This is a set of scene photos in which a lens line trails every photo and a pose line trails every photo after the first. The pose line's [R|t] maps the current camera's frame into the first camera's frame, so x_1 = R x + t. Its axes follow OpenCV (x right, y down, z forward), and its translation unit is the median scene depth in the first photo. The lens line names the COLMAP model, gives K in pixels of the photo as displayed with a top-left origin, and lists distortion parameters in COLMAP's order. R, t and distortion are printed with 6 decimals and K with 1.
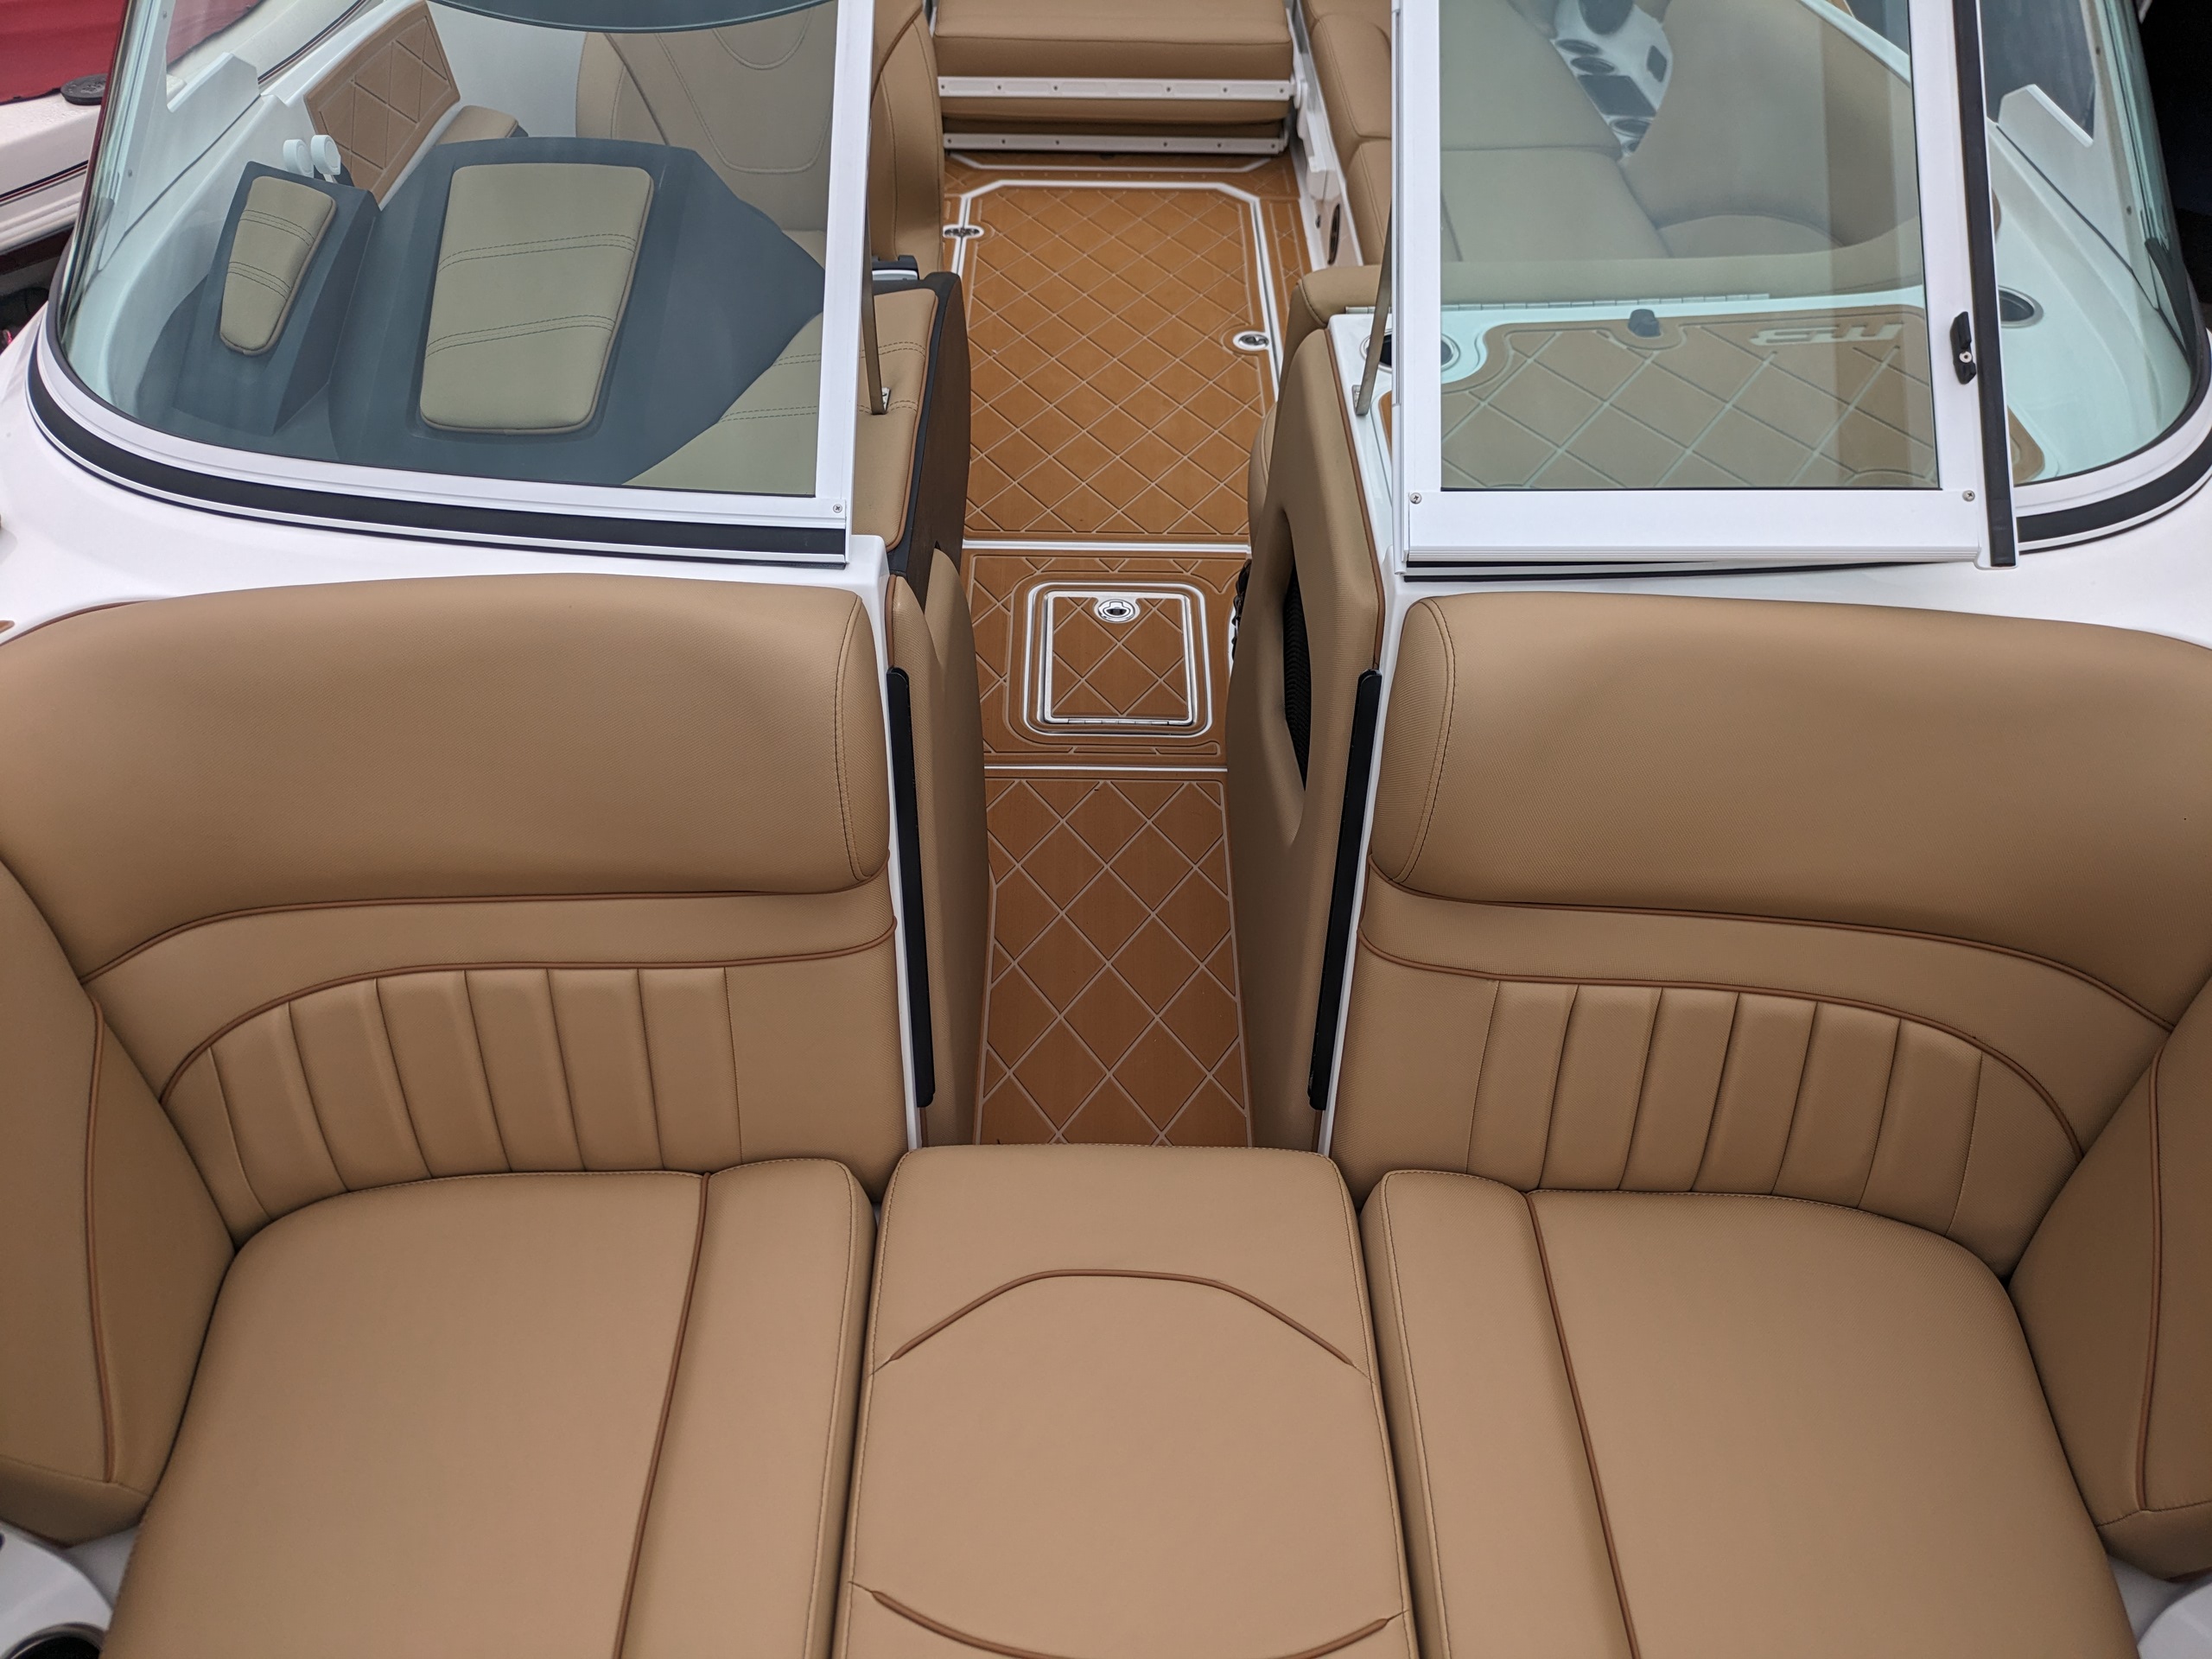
lens RADIAL K [[1622.1, 0, 1083.4], [0, 1622.1, 861.5], [0, 0, 1]] dist [0.057163, -0.062465]
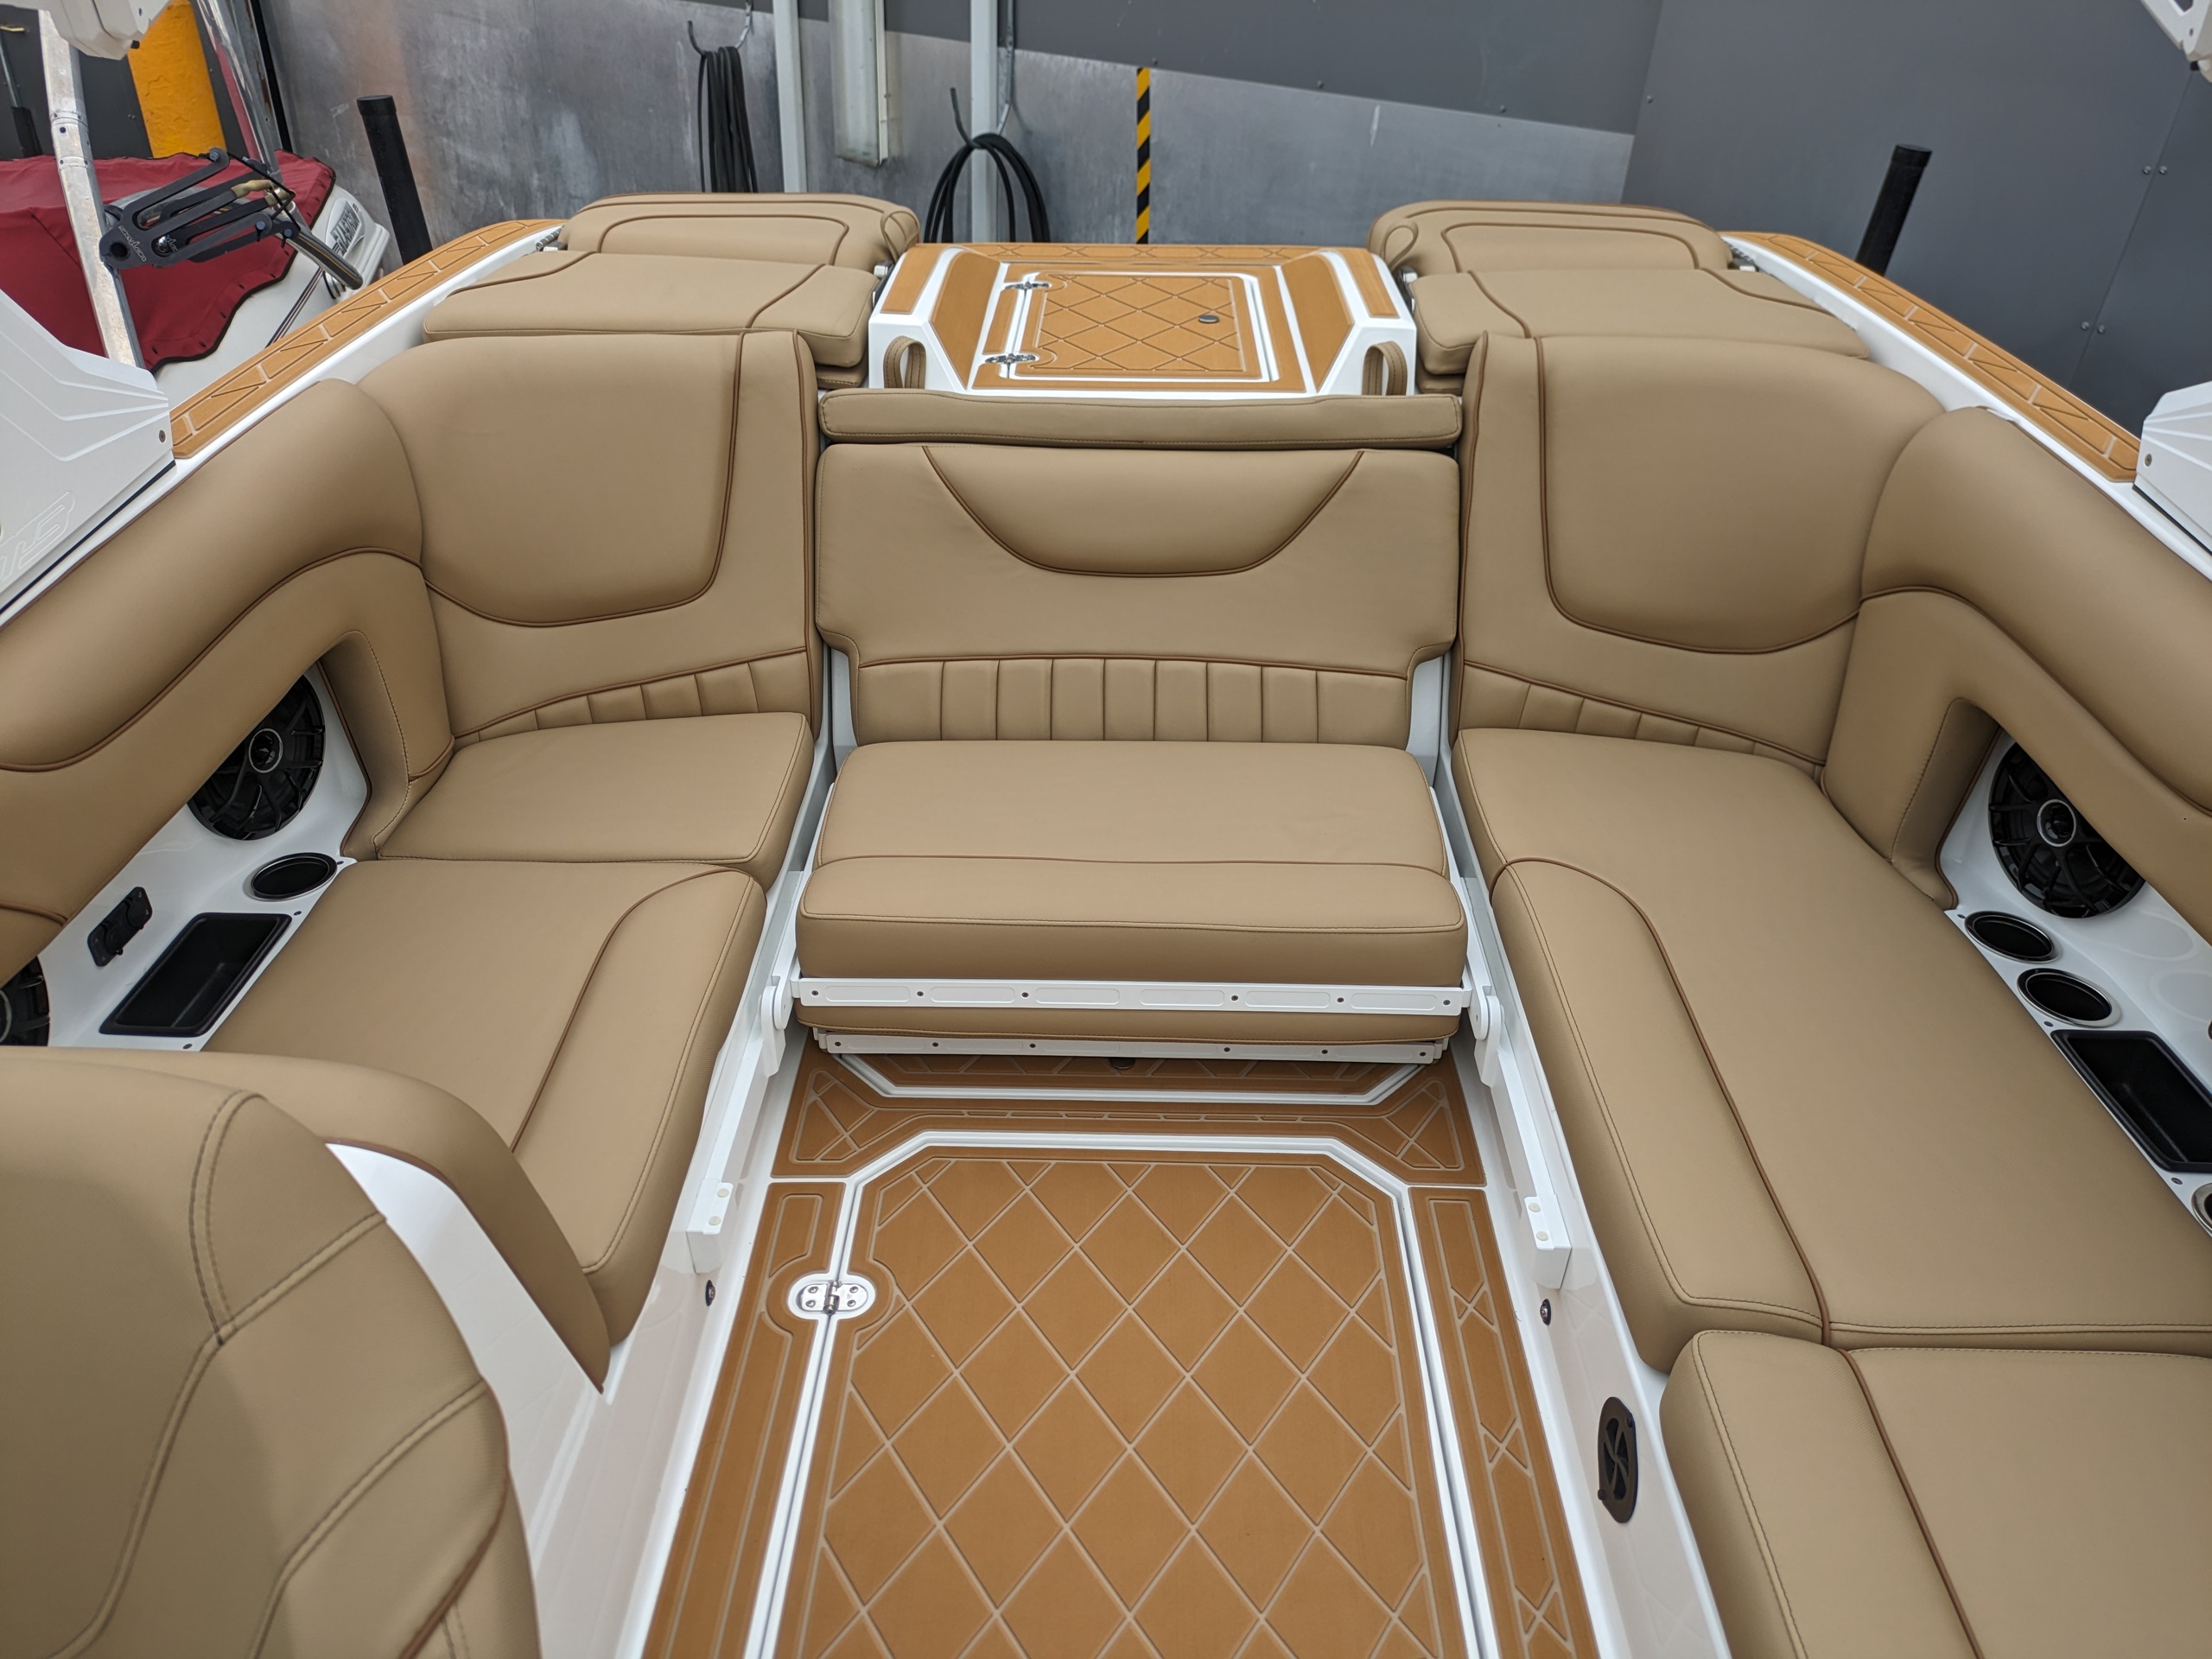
lens RADIAL K [[1622.1, 0, 1083.4], [0, 1622.1, 861.5], [0, 0, 1]] dist [0.057163, -0.062465]
pose [[0.999823, 0.005387, -0.018013, 0.018042], [-0.009009, 0.978191, -0.207514, -0.619189], [0.016502, 0.207640, 0.978066, 0.718502]]
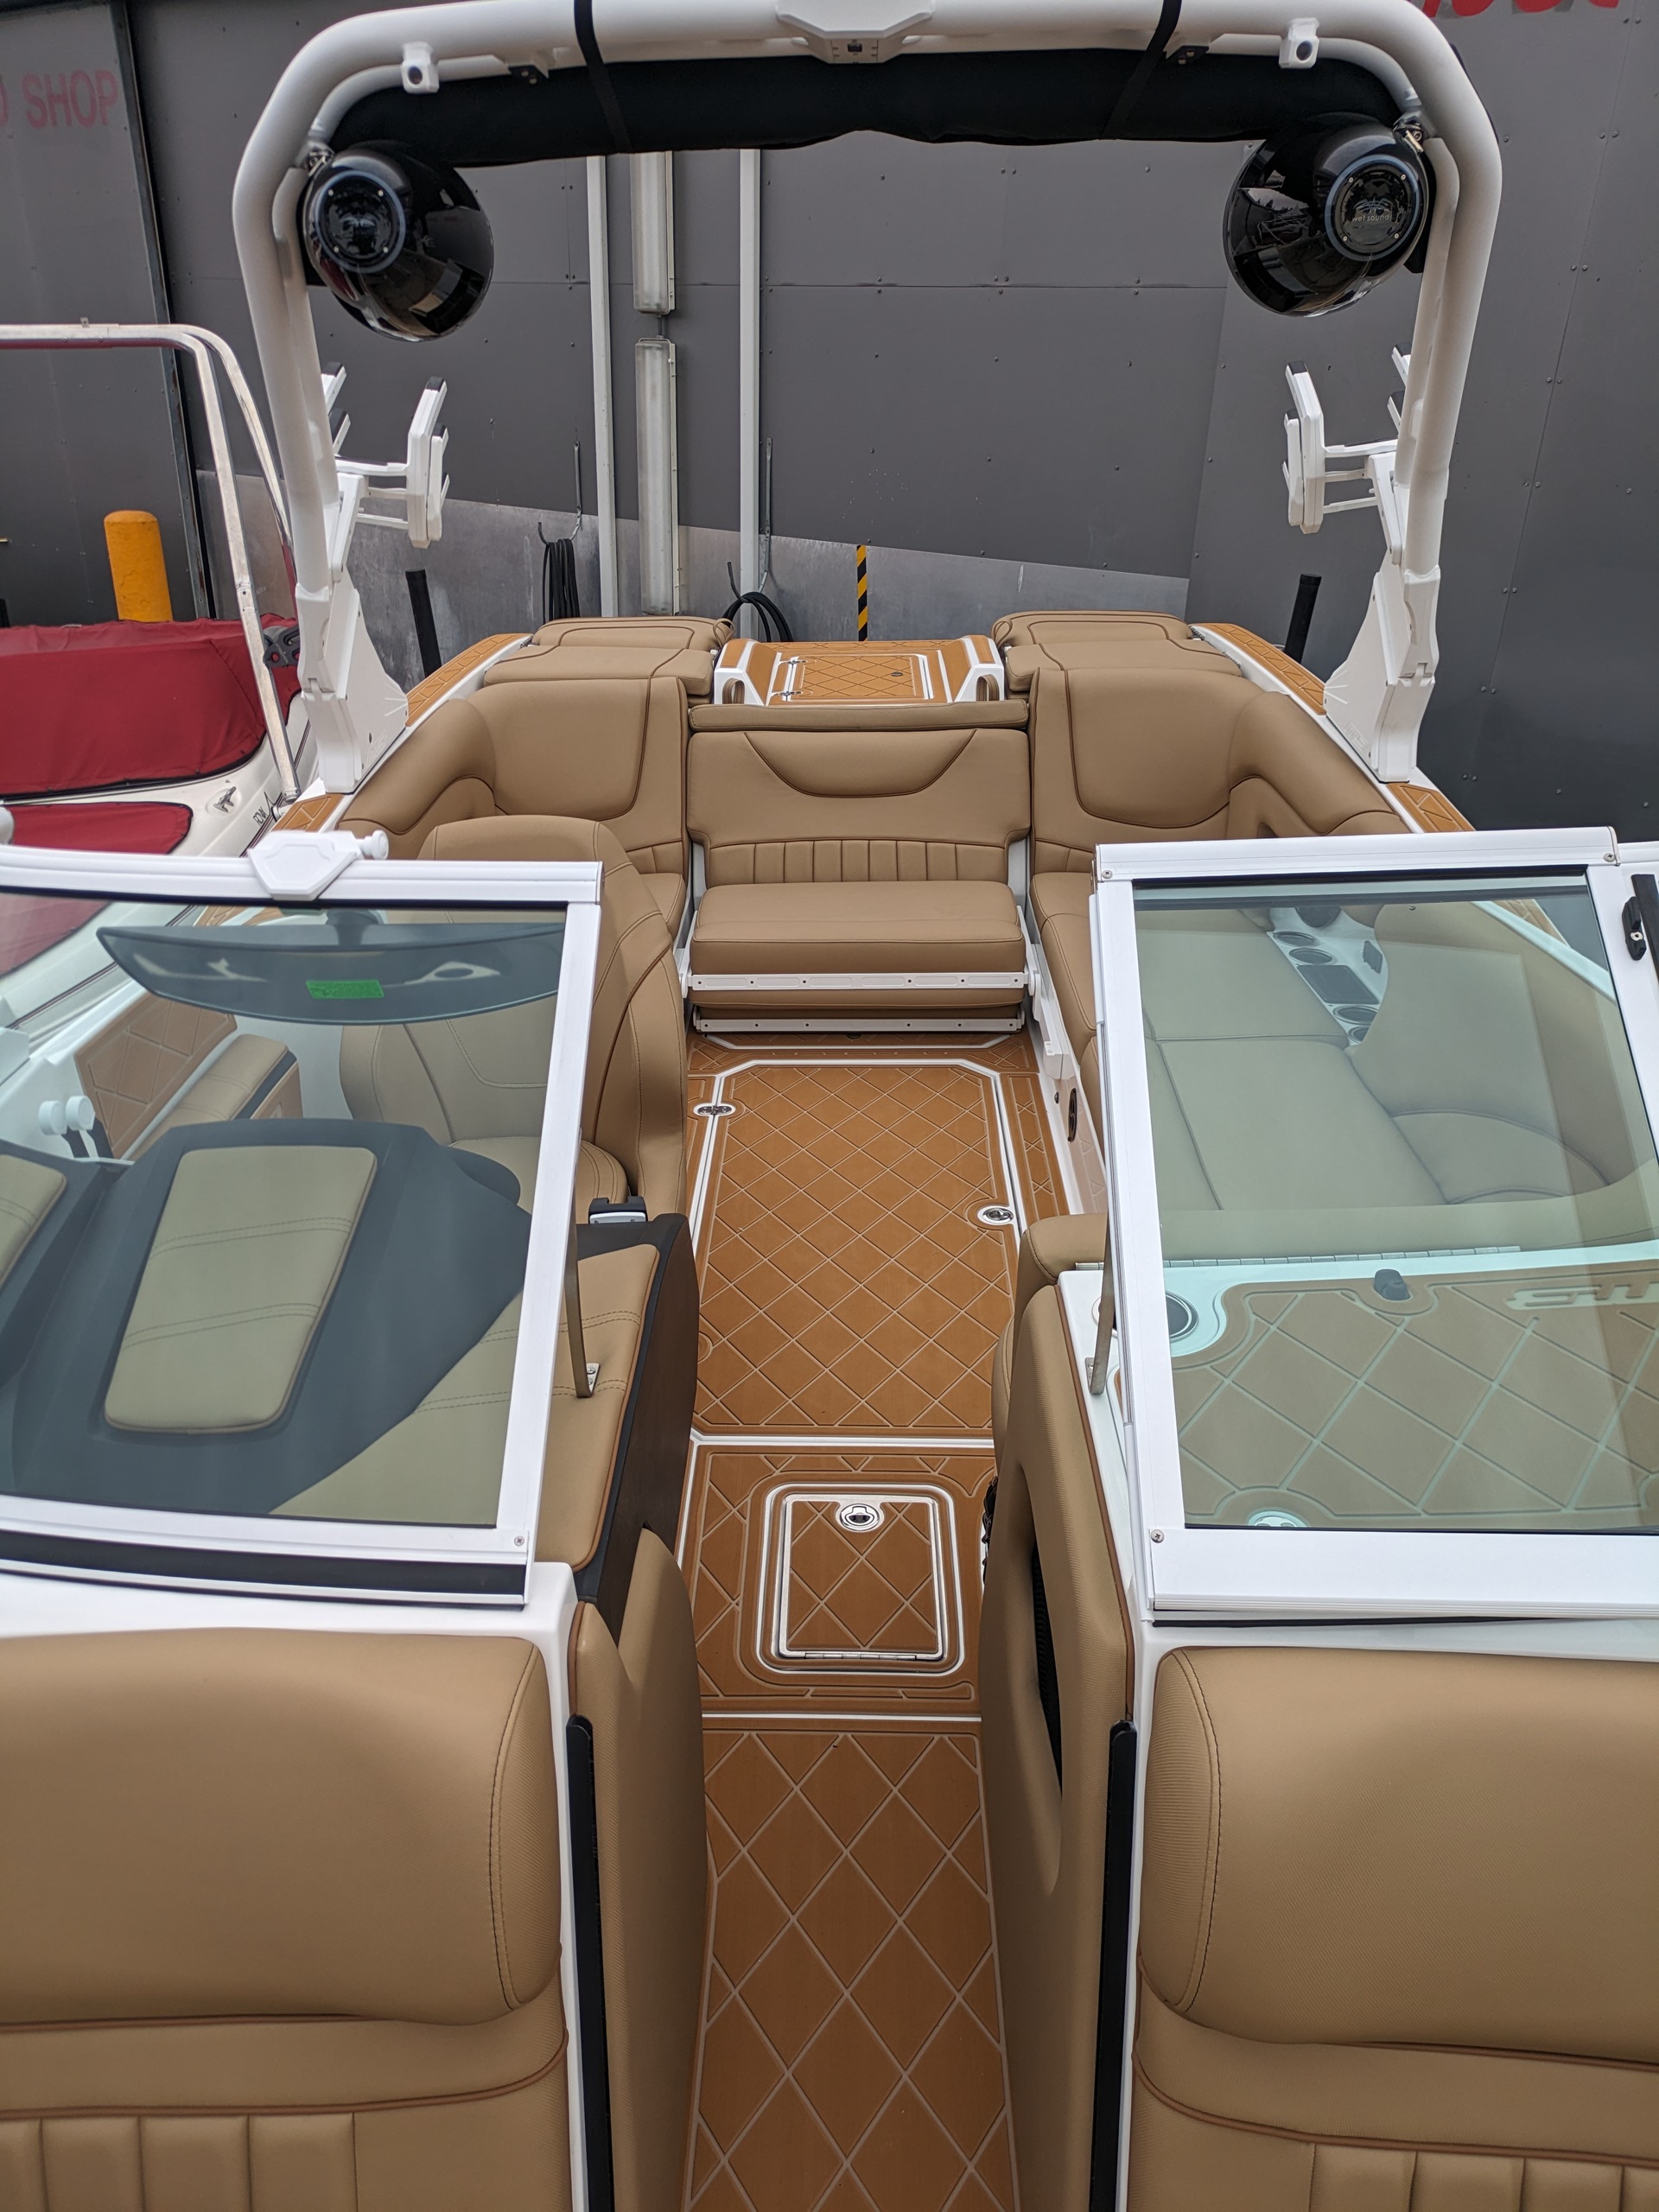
lens RADIAL K [[1622.1, 0, 779.5], [0, 1622.1, 1100.8], [0, 0, 1]] dist [0.057163, -0.062465]
pose [[0.998988, -0.012604, -0.043175, 0.017815], [-0.002346, 0.944026, -0.329861, -0.071250], [0.044916, 0.329629, 0.943042, 0.030810]]
